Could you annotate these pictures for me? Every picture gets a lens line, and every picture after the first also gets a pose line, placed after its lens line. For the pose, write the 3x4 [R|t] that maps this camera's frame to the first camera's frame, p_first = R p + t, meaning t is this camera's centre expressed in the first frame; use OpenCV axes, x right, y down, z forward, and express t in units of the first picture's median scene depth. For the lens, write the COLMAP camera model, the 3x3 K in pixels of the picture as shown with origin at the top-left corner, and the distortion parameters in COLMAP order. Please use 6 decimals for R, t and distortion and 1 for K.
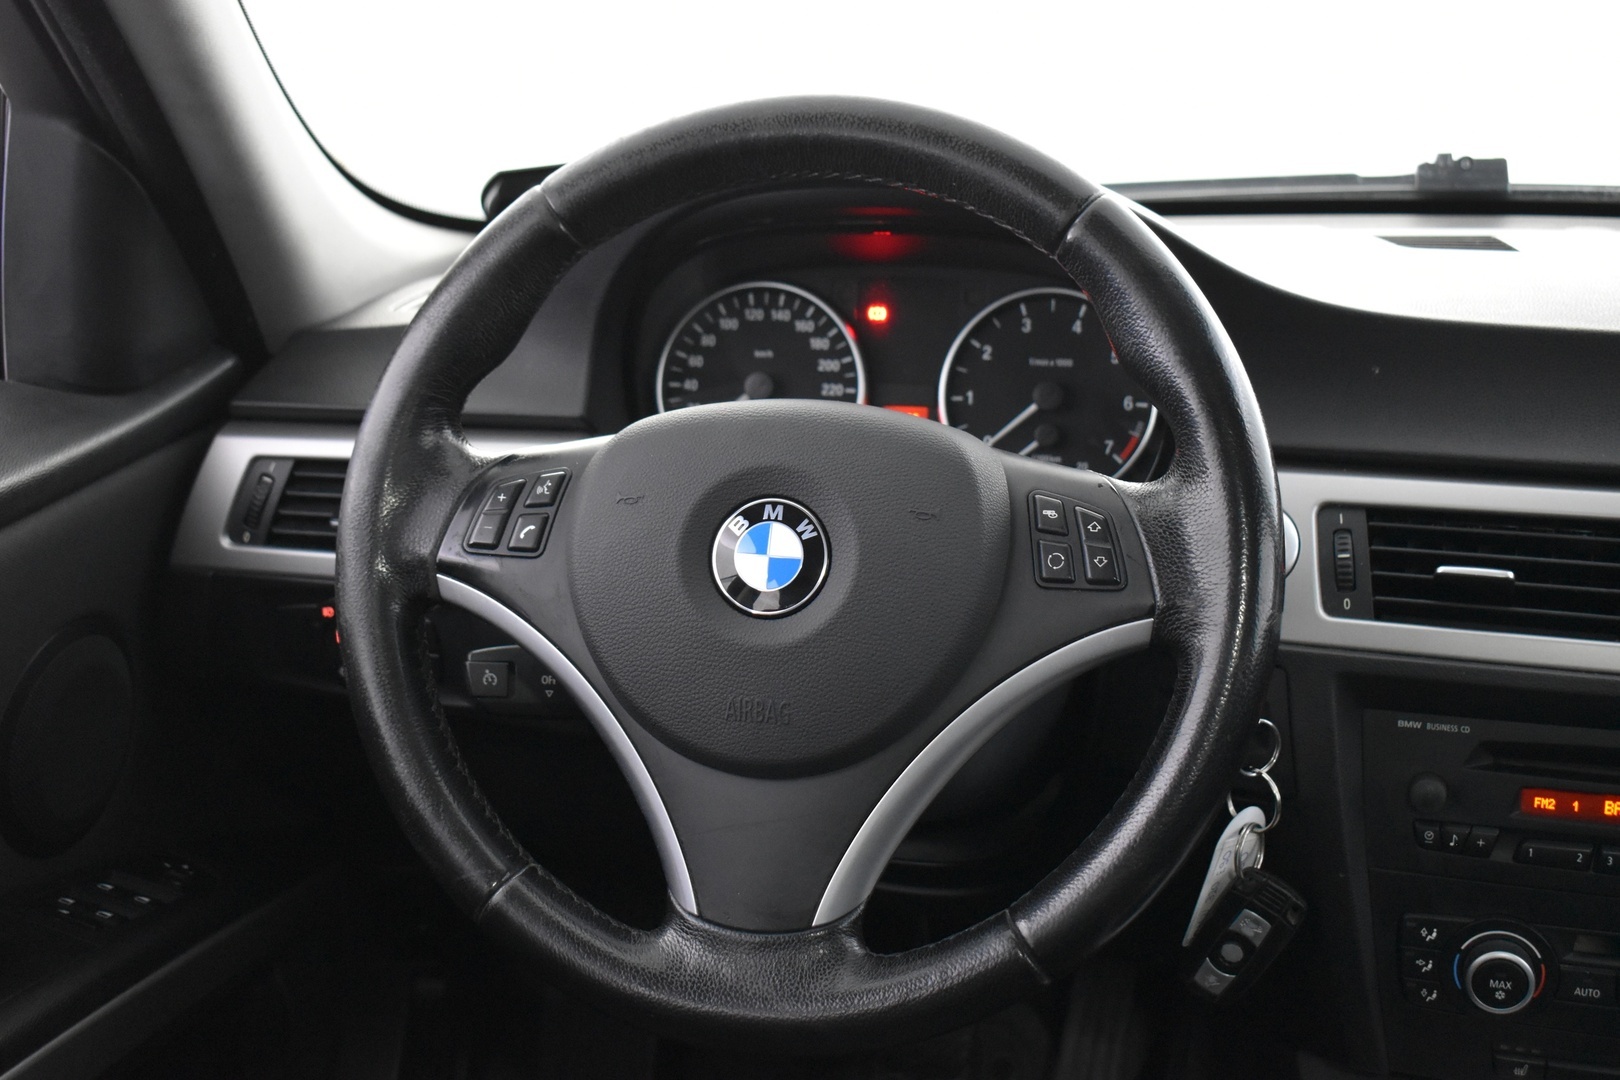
lens RADIAL K [[1983.4, 0, 811.2], [0, 1983.4, 541.4], [0, 0, 1]] dist [-0.040326, 0.000000]
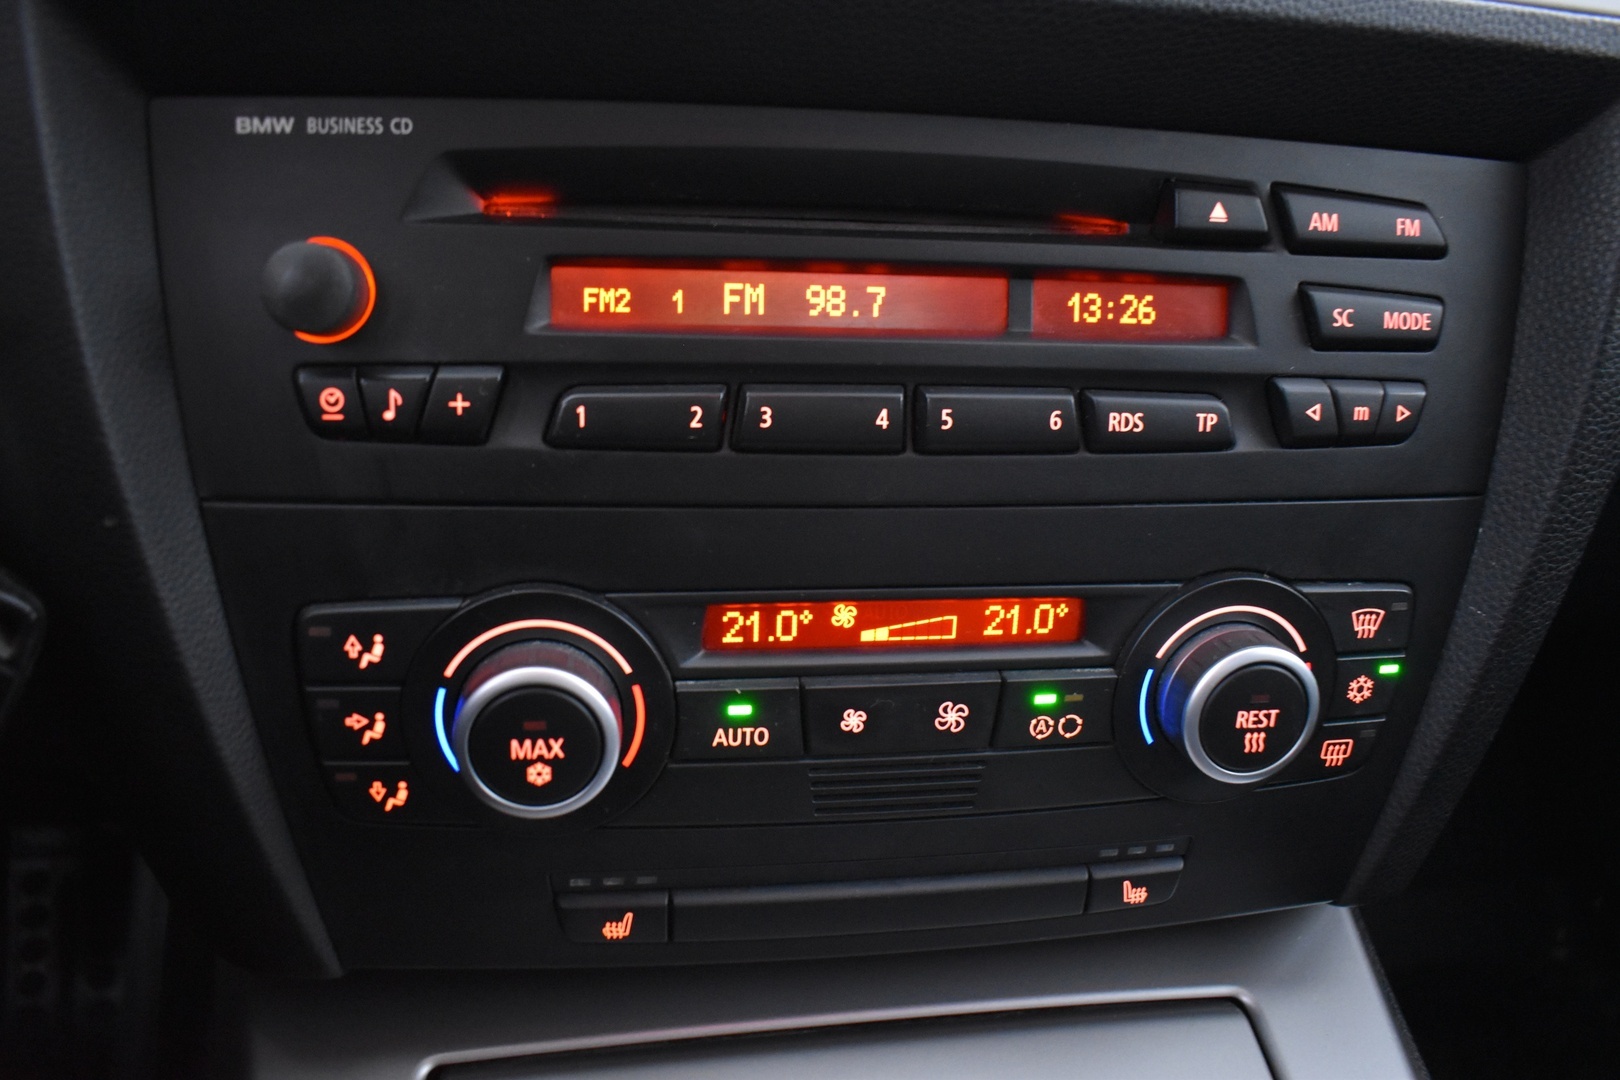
lens RADIAL K [[1266.9, 0, 810.1], [0, 1266.9, 524.8], [0, 0, 1]] dist [-0.083601, 0.007856]
pose [[0.910087, -0.086630, 0.405262, 0.293567], [0.069604, 0.995968, 0.056592, 0.164631], [-0.408530, -0.023296, 0.912447, 0.724932]]
